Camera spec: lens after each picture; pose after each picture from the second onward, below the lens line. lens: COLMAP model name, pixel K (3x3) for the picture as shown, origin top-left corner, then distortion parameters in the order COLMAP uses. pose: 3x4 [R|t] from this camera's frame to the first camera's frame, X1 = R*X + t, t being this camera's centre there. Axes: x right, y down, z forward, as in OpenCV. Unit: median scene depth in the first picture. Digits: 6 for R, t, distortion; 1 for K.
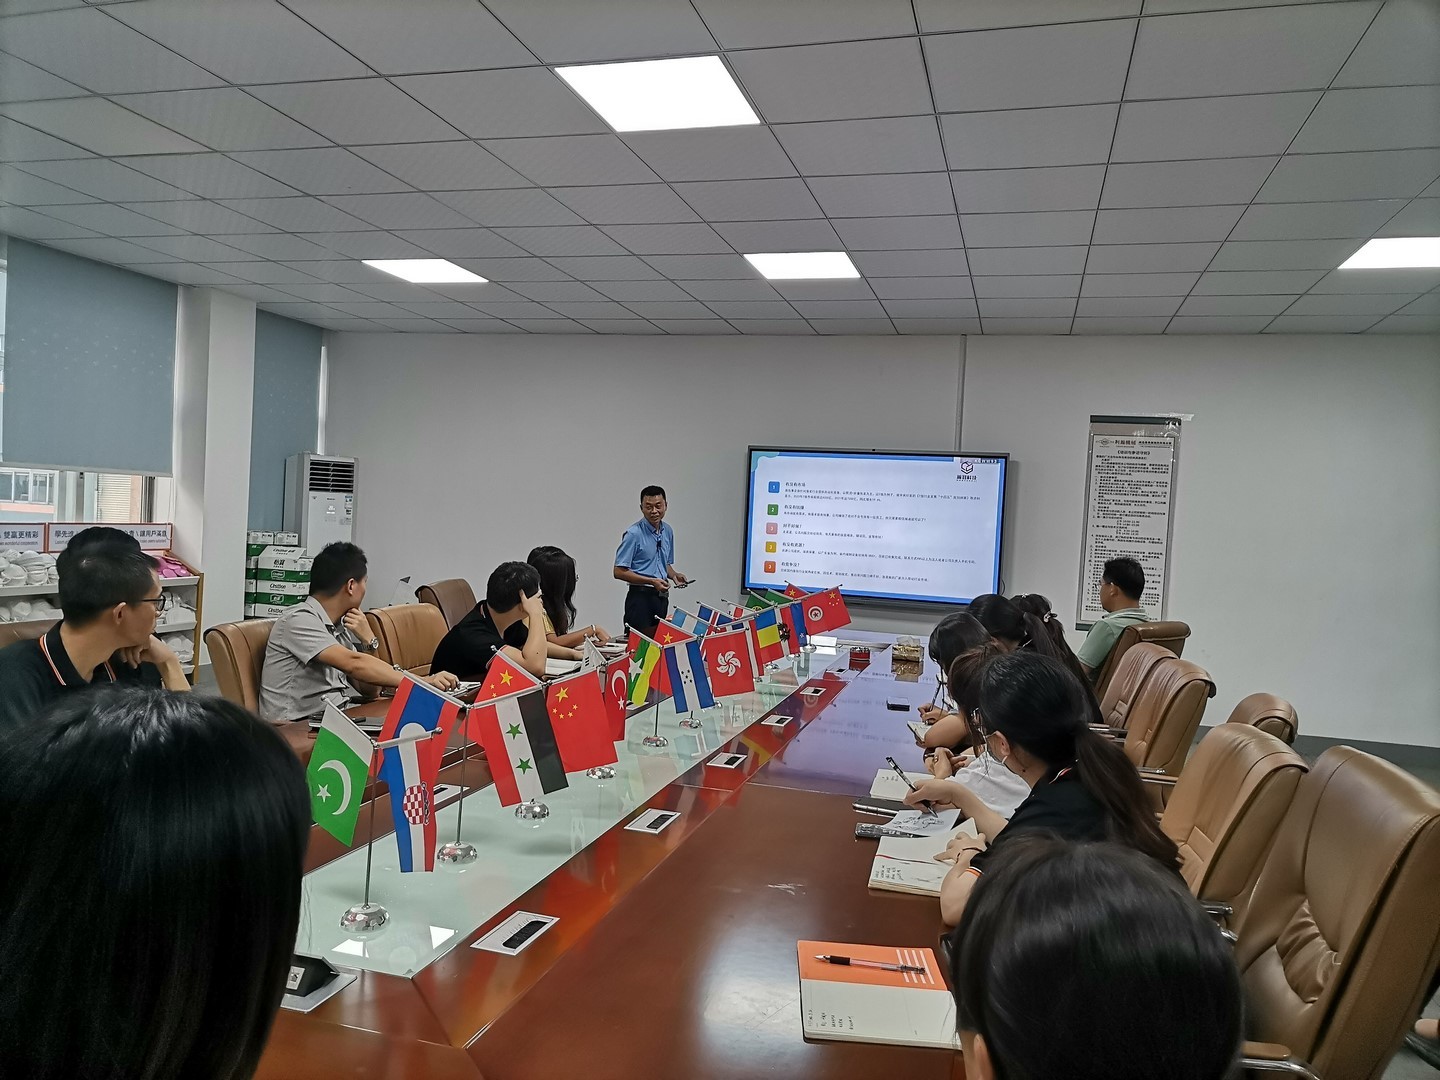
lens RADIAL K [[1052.0, 0, 720.4], [0, 1052.0, 538.6], [0, 0, 1]] dist [0.006765, 0.000161]
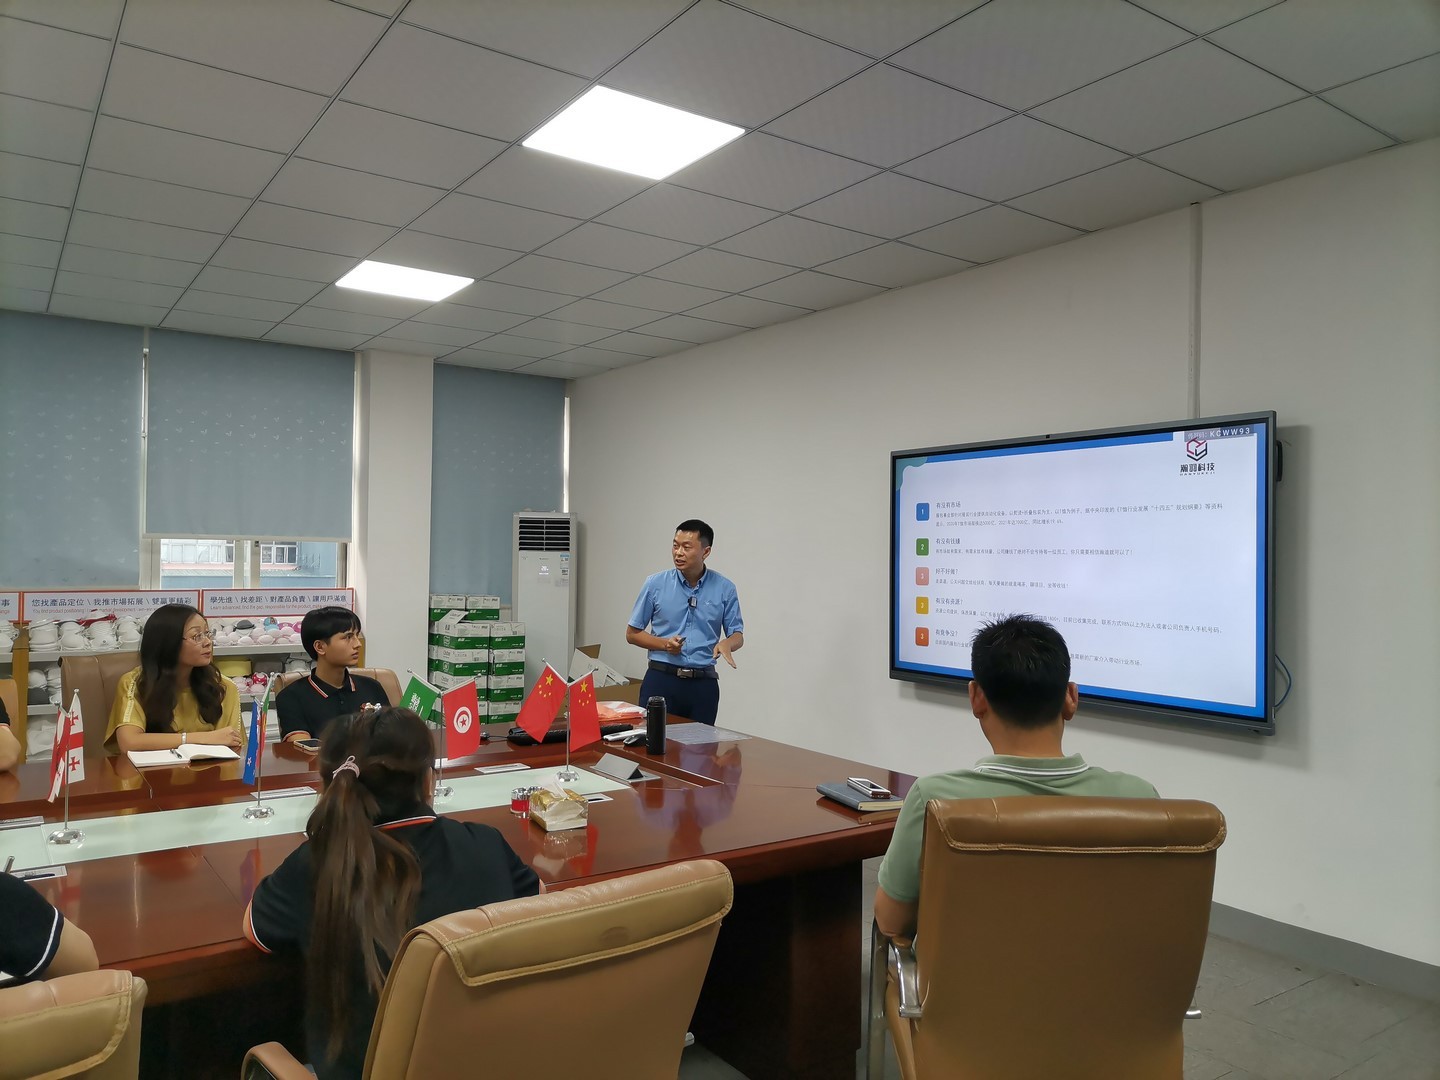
lens RADIAL K [[1052.0, 0, 719.6], [0, 1052.0, 543.6], [0, 0, 1]] dist [0.006765, 0.000161]
pose [[0.774813, -0.048533, -0.630325, 0.360256], [0.011333, 0.997955, -0.062908, 0.009536], [0.632089, 0.041599, 0.773778, 0.424250]]
